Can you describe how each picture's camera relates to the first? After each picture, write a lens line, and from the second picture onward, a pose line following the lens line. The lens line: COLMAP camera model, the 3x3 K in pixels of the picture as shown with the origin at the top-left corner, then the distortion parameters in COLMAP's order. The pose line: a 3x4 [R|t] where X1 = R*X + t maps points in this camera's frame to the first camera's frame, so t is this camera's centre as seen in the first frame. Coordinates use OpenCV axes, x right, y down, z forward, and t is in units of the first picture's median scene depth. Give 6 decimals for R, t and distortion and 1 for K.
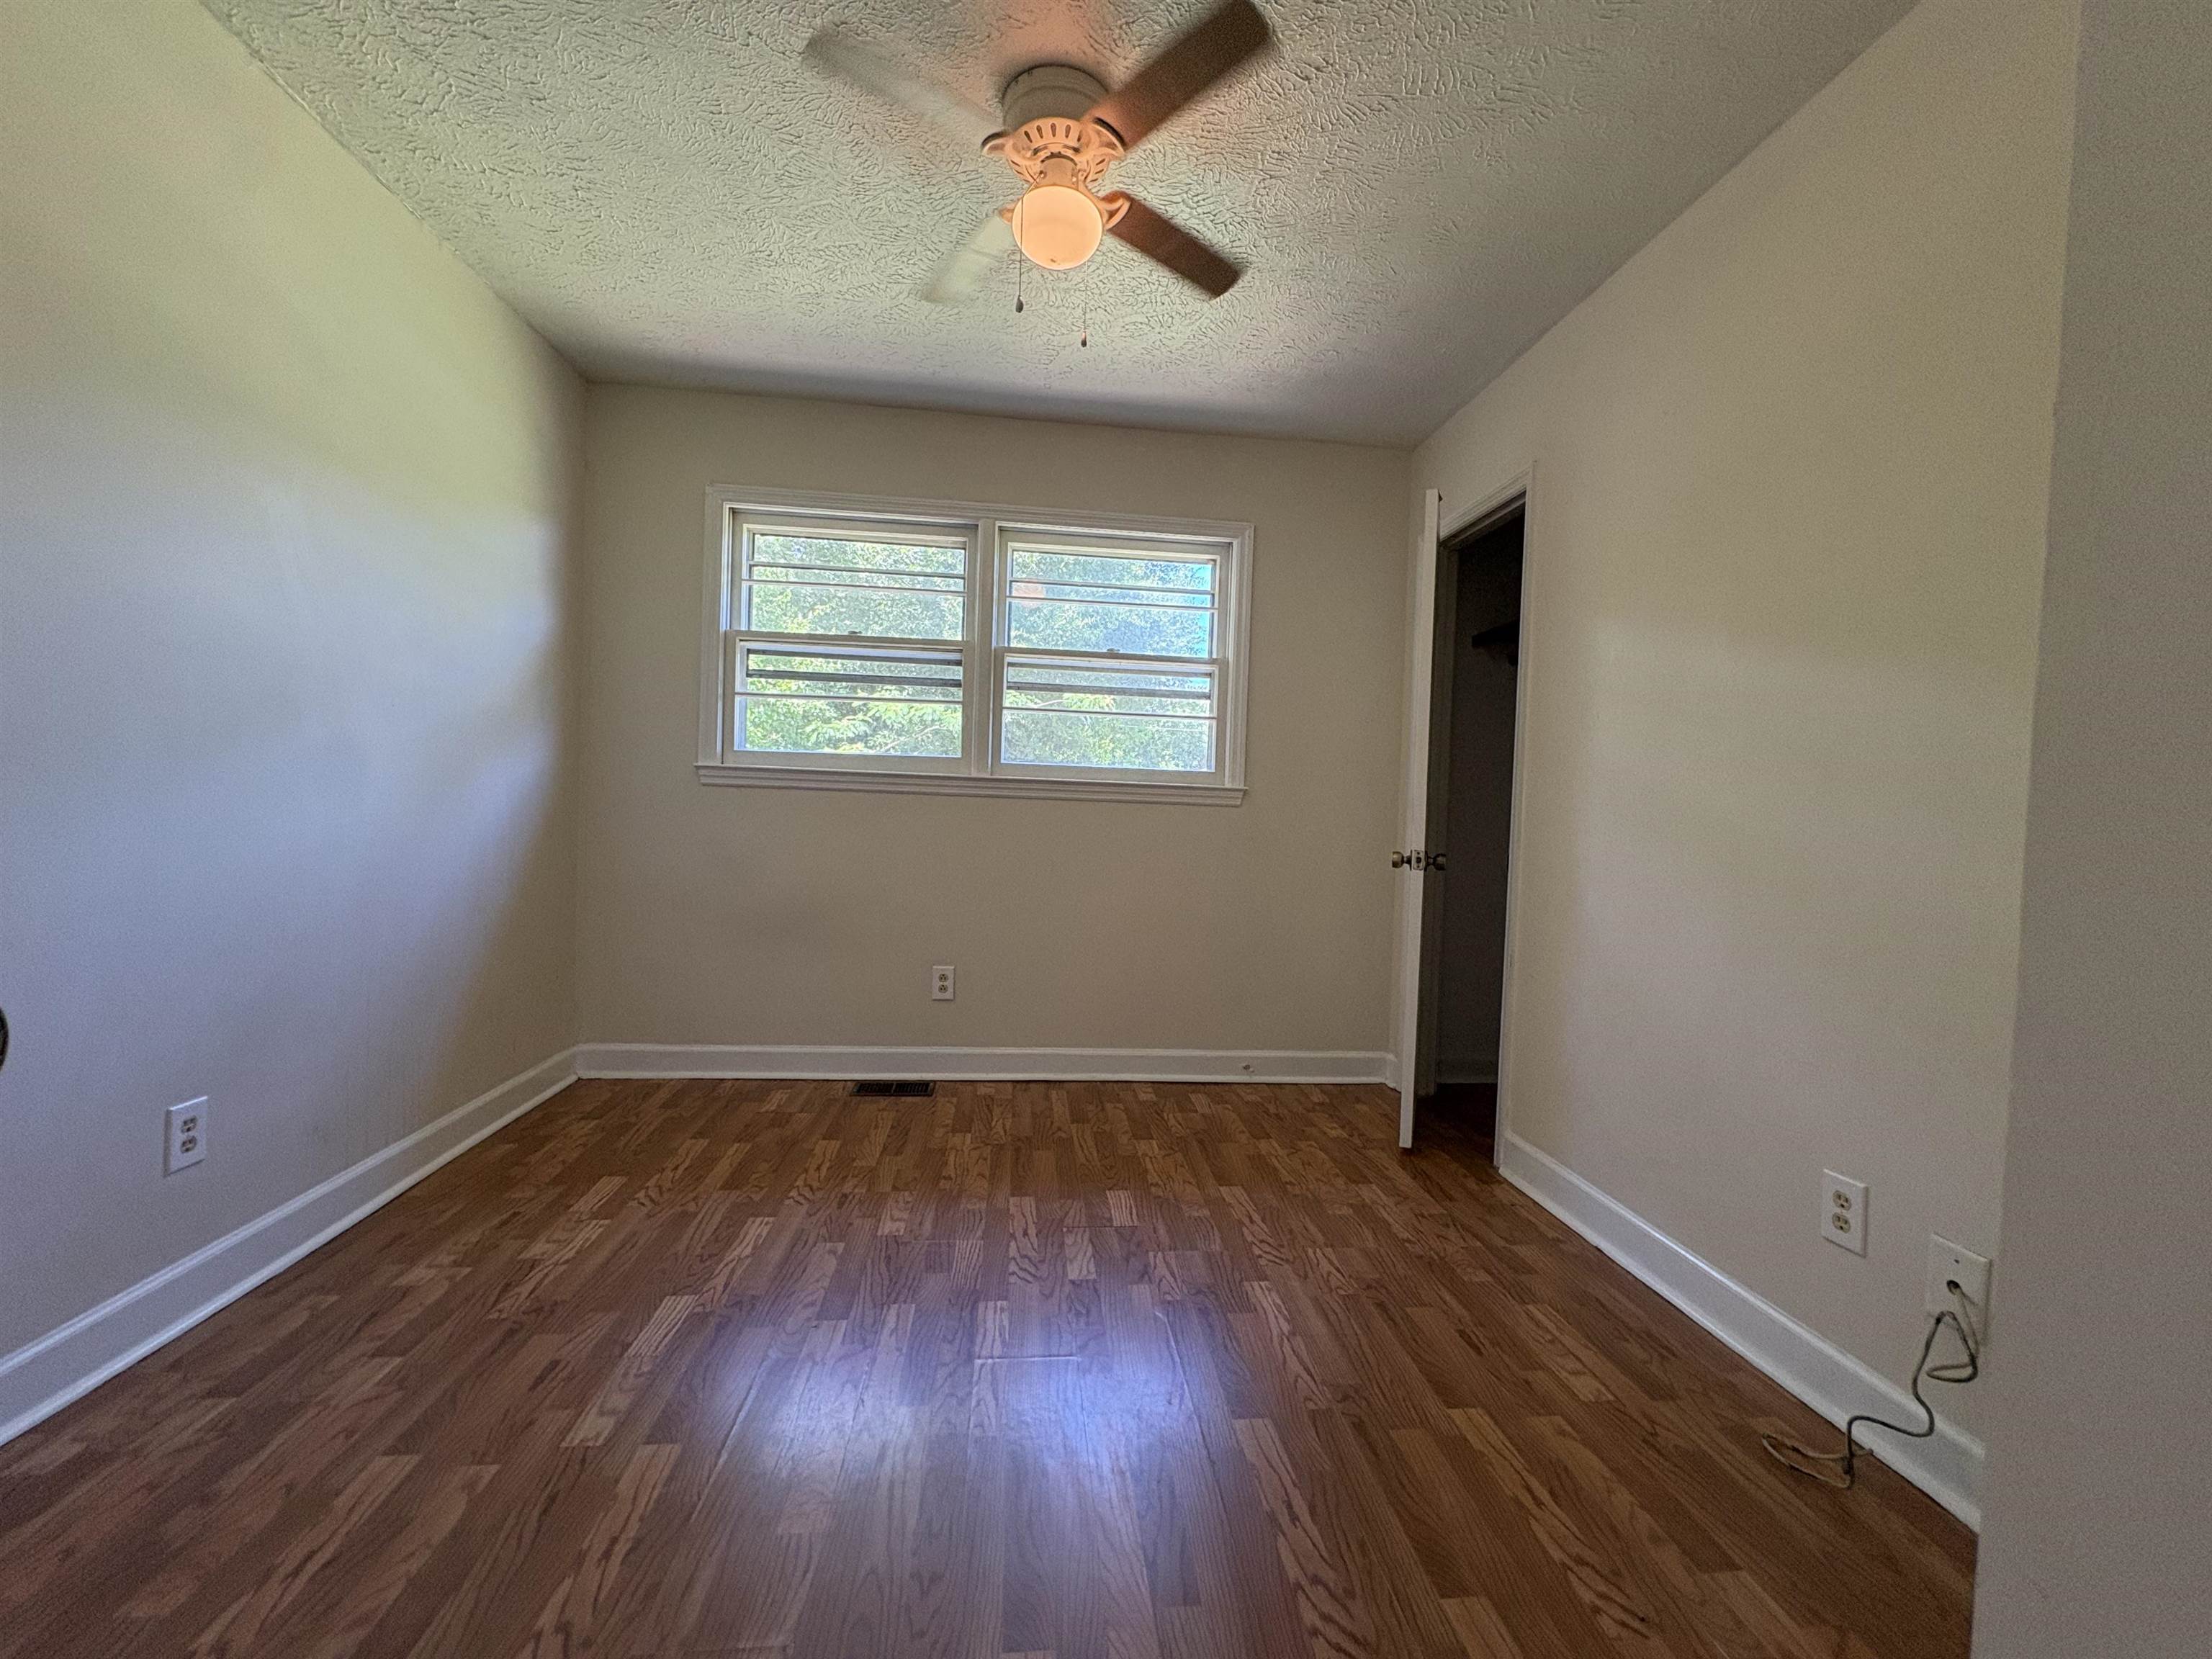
lens RADIAL K [[919.0, 0, 1185.6], [0, 919.0, 802.2], [0, 0, 1]] dist [-0.017620, -0.000173]
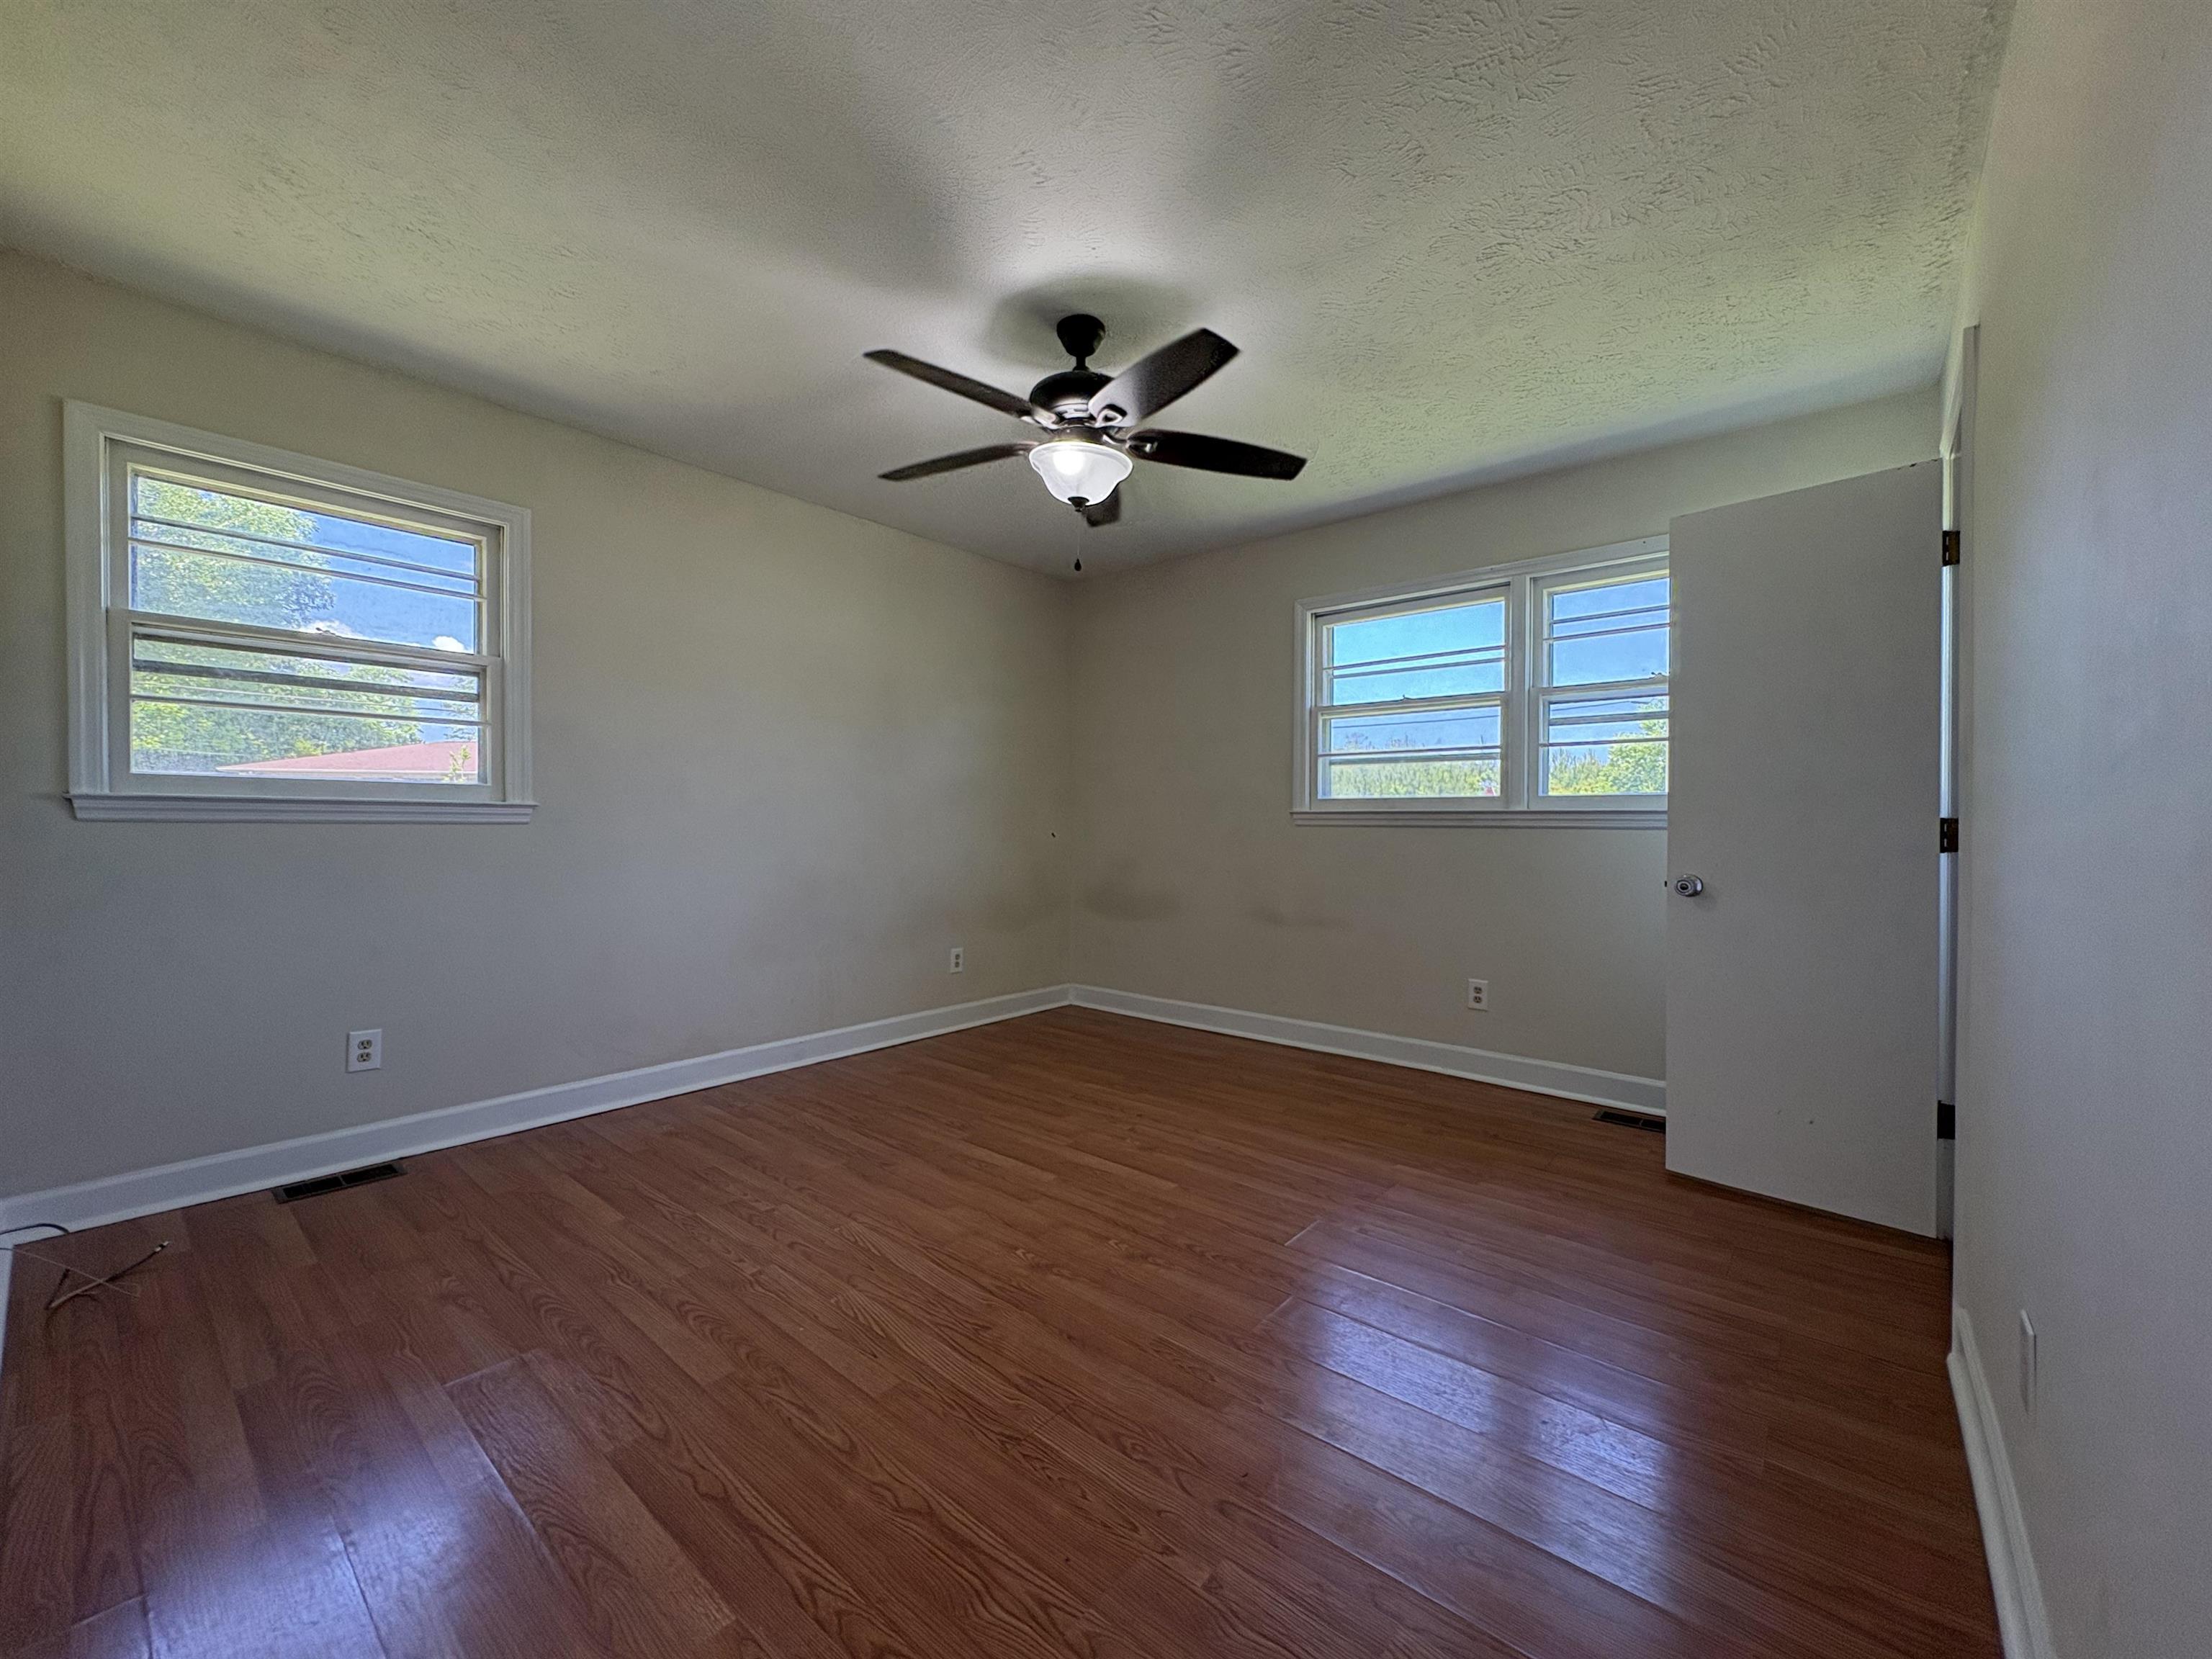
lens RADIAL K [[888.6, 0, 1095.0], [0, 888.6, 835.4], [0, 0, 1]] dist [-0.000208, -0.000270]
pose [[0.724555, -0.045350, 0.687723, -0.379536], [0.023772, 0.998884, 0.040823, -0.015398], [-0.688807, -0.013230, 0.724824, -0.042566]]
